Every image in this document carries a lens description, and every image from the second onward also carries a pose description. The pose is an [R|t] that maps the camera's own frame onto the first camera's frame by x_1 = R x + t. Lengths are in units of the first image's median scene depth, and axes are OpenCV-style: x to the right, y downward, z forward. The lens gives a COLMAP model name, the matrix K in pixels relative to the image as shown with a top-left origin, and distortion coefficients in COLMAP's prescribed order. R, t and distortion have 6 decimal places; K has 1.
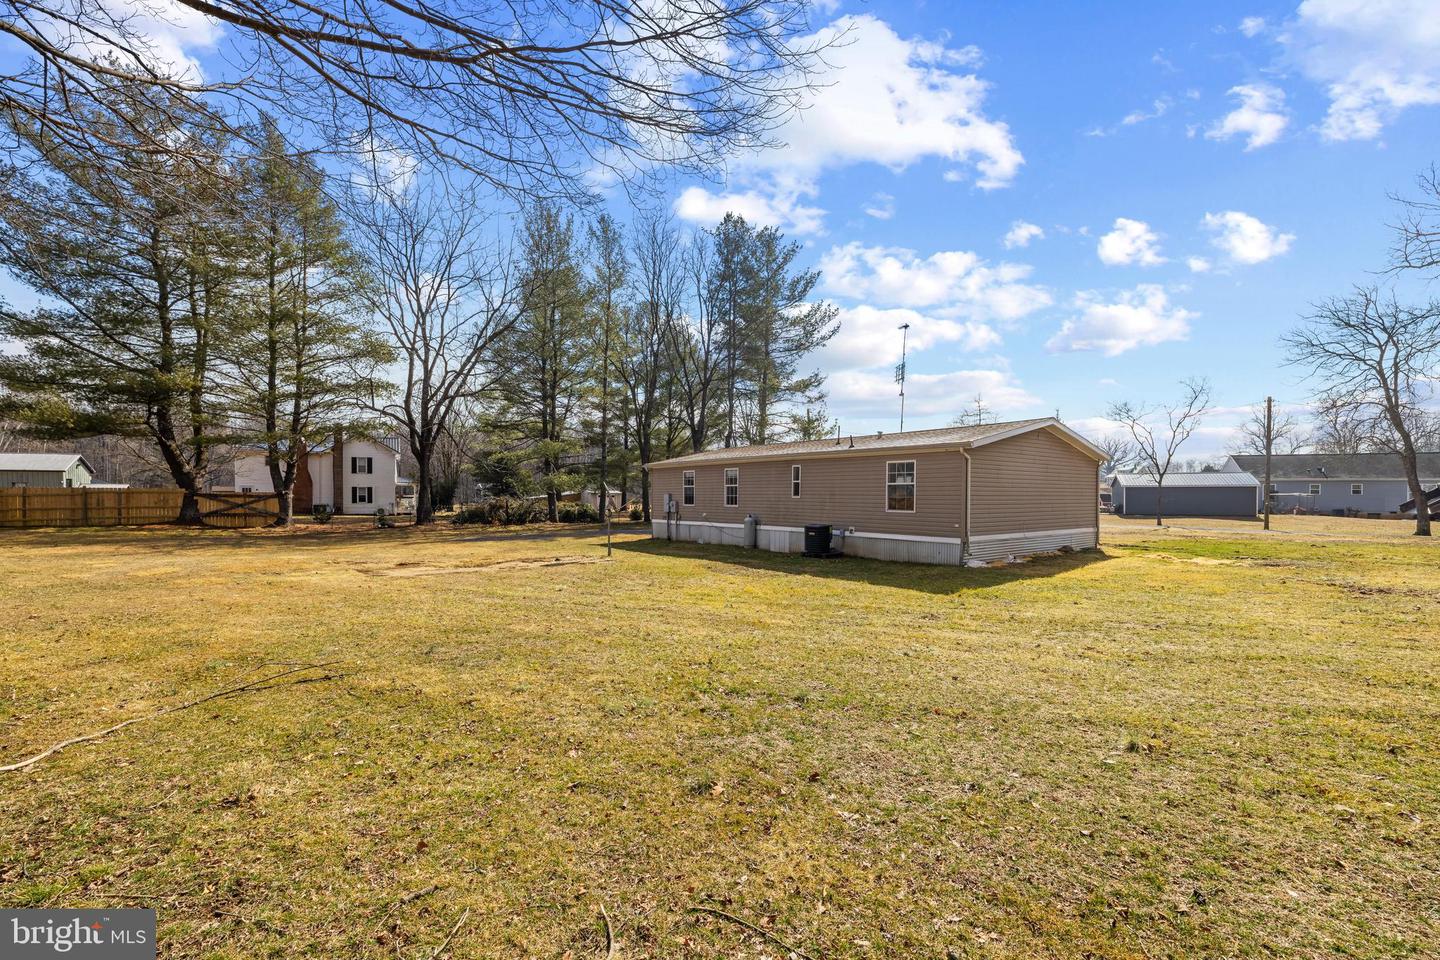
lens RADIAL K [[626.7, 0, 719.7], [0, 626.7, 494.7], [0, 0, 1]] dist [0.003043, 0.000121]
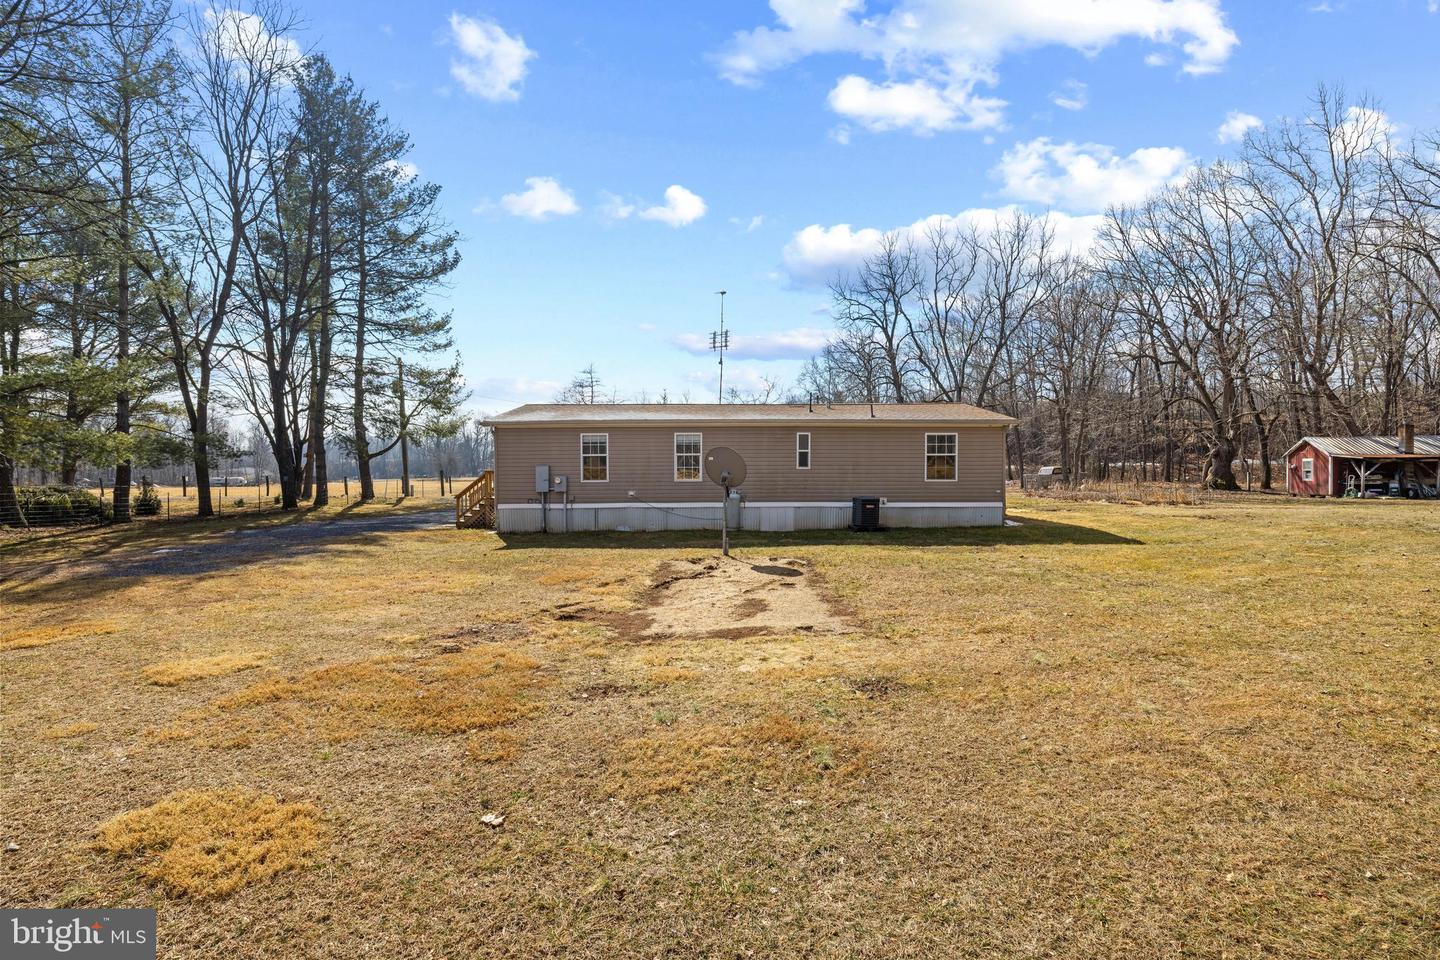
lens RADIAL K [[655.5, 0, 728.0], [0, 655.5, 475.6], [0, 0, 1]] dist [0.003709, 0.000333]
pose [[0.605351, -0.012595, 0.795859, -0.558124], [0.005499, 0.999917, 0.011642, 0.002264], [-0.795940, -0.002671, 0.605370, 0.420309]]
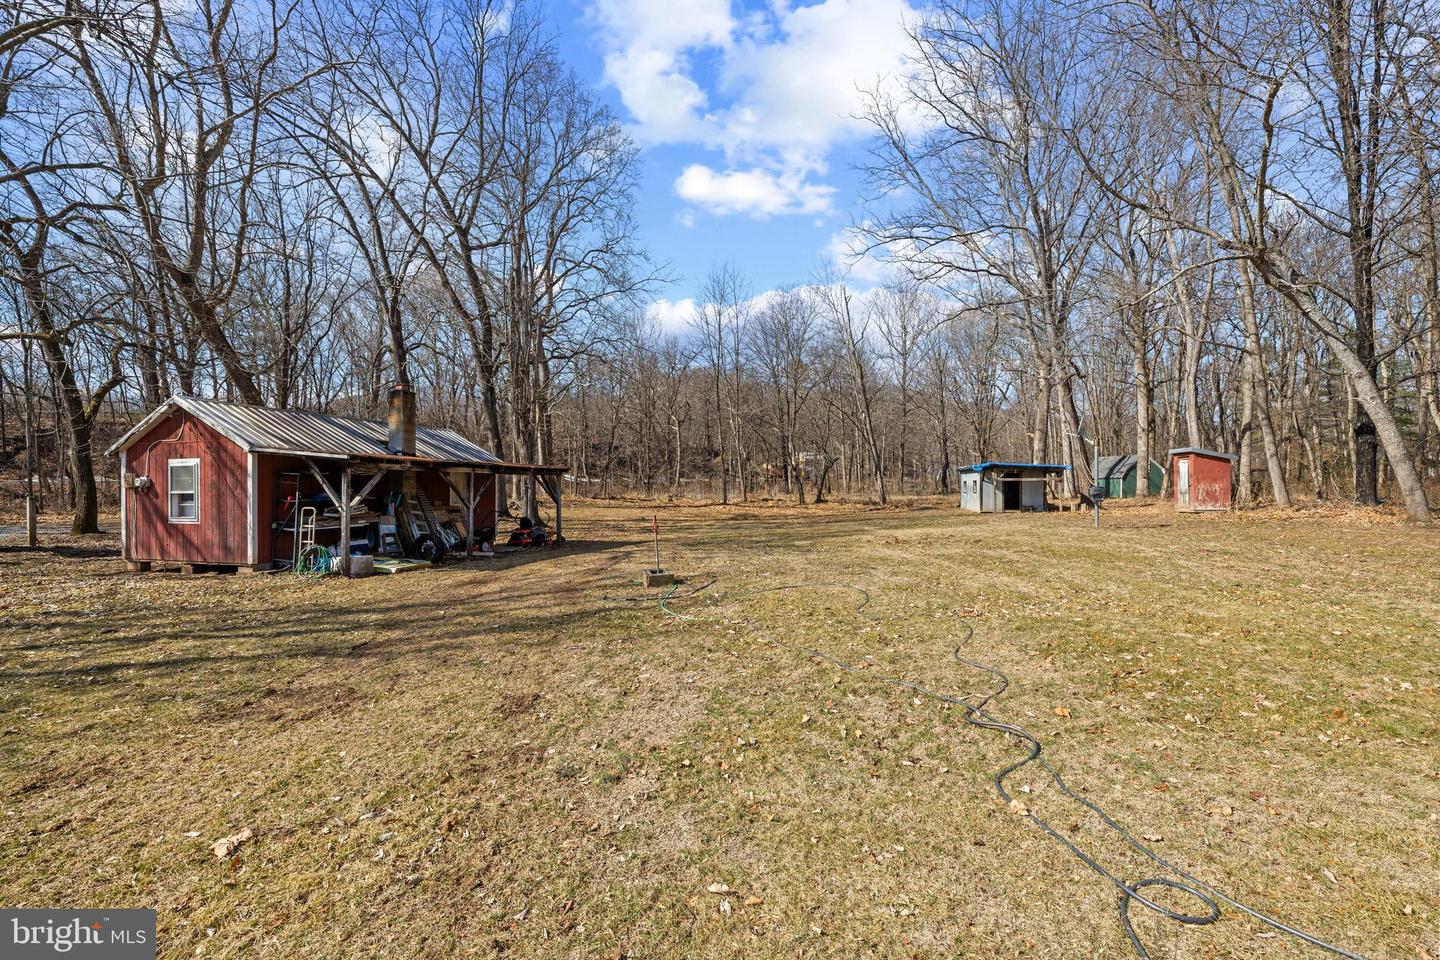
lens RADIAL K [[626.7, 0, 716.2], [0, 626.7, 480.2], [0, 0, 1]] dist [0.003043, 0.000121]
pose [[-0.718815, -0.000035, 0.695201, 0.784928], [-0.005637, 0.999967, -0.005778, 0.005436], [-0.695178, -0.008072, -0.718792, 0.340447]]
